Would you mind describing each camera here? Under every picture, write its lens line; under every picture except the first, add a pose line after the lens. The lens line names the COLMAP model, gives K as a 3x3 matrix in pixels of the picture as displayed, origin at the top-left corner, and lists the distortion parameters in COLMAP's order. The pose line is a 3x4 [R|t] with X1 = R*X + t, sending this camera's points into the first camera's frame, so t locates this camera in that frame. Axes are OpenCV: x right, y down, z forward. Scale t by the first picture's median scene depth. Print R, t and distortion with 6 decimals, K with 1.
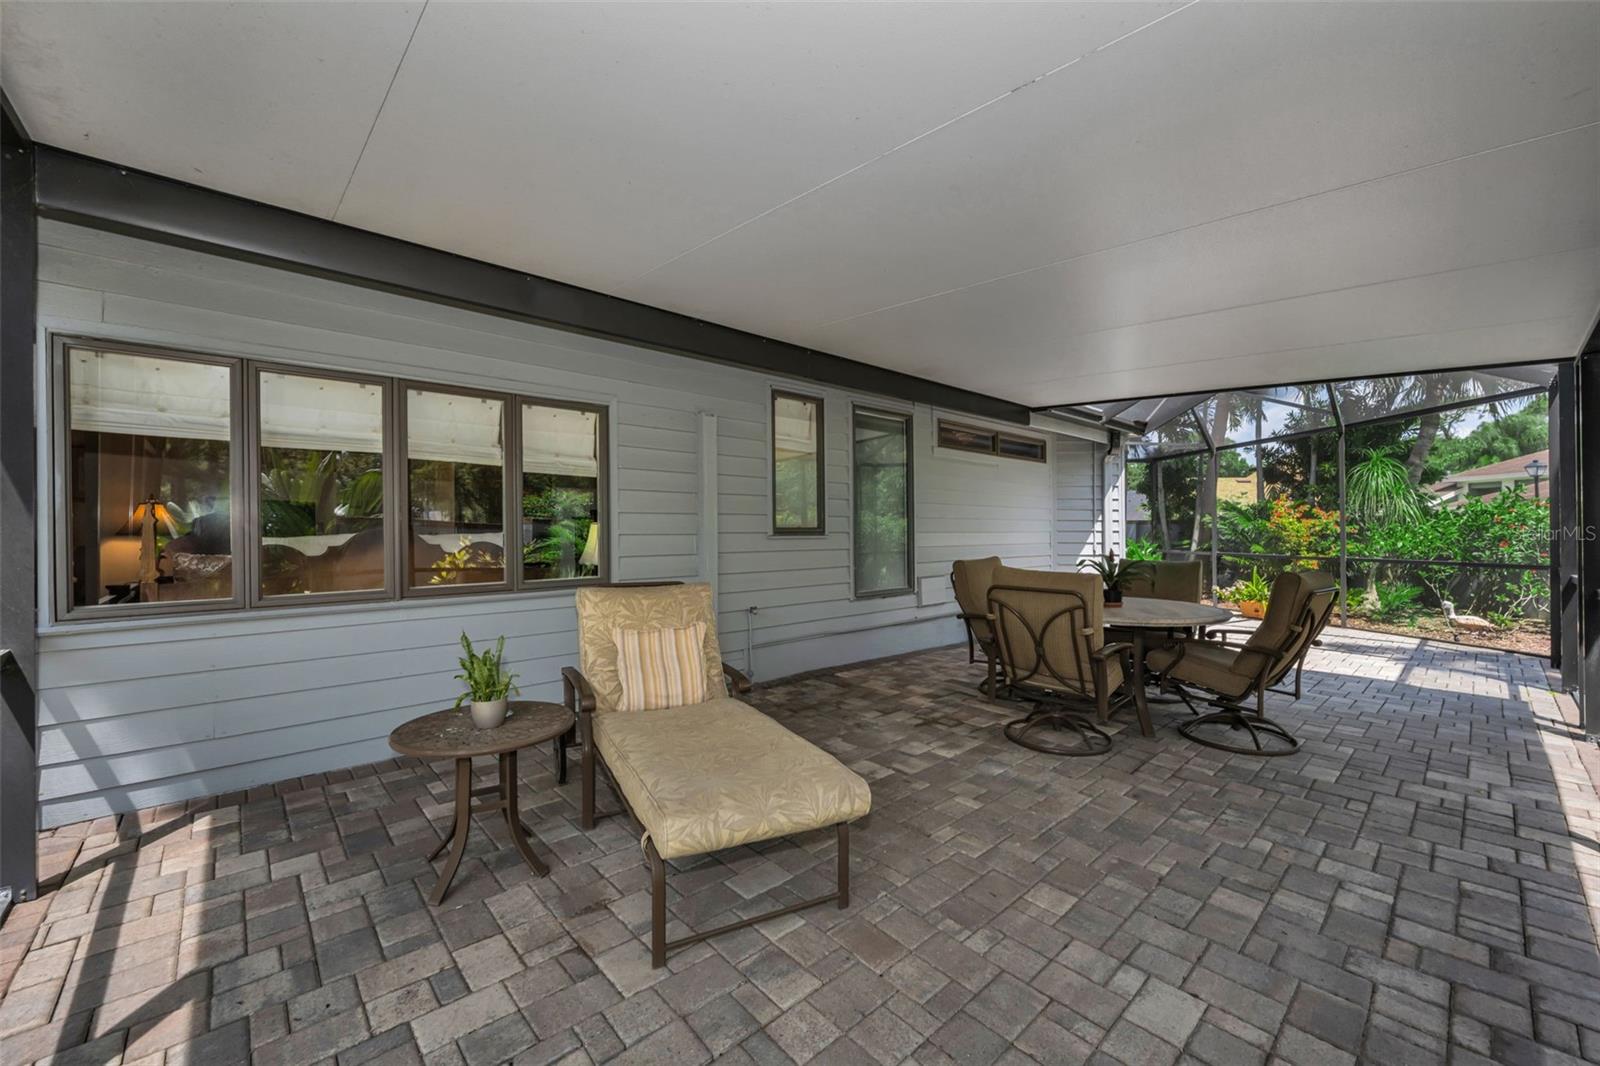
lens RADIAL K [[637.0, 0, 808.7], [0, 637.0, 529.7], [0, 0, 1]] dist [0.000029, 0.000411]
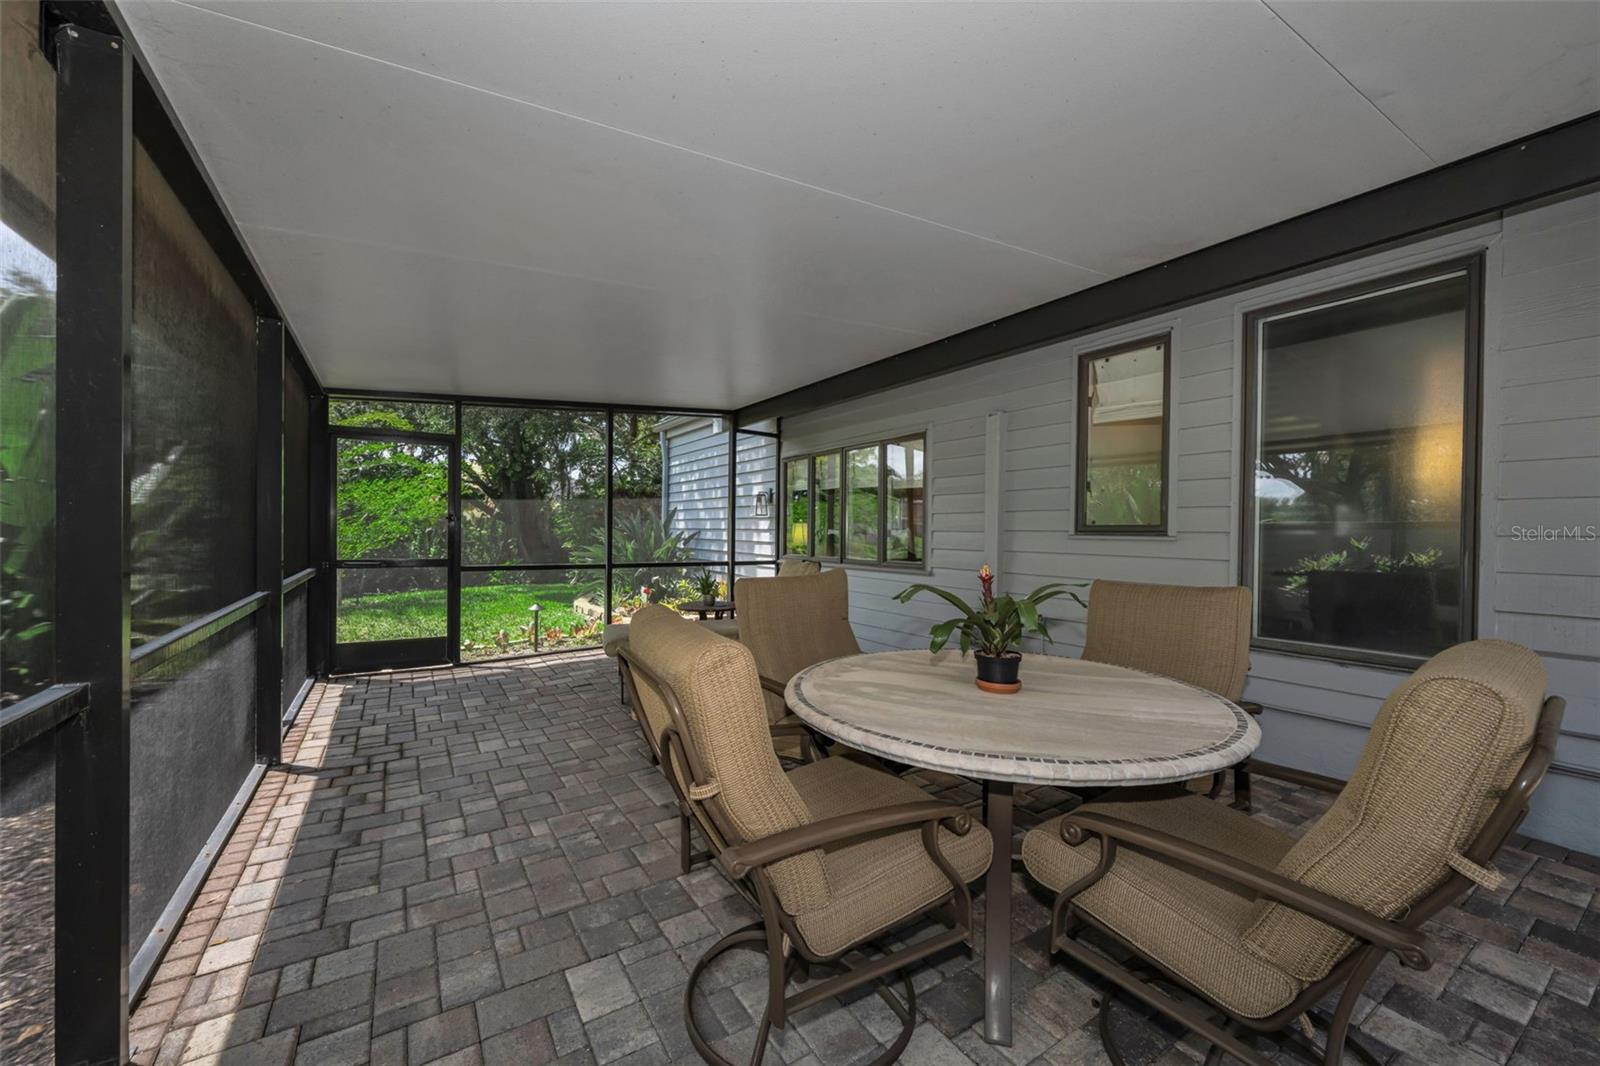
lens RADIAL K [[637.0, 0, 808.7], [0, 637.0, 529.7], [0, 0, 1]] dist [0.000029, 0.000411]
pose [[-0.181631, 0.006556, -0.983345, 1.648209], [-0.000005, 0.999978, 0.006667, -0.002316], [0.983367, 0.001216, -0.181627, 1.617801]]
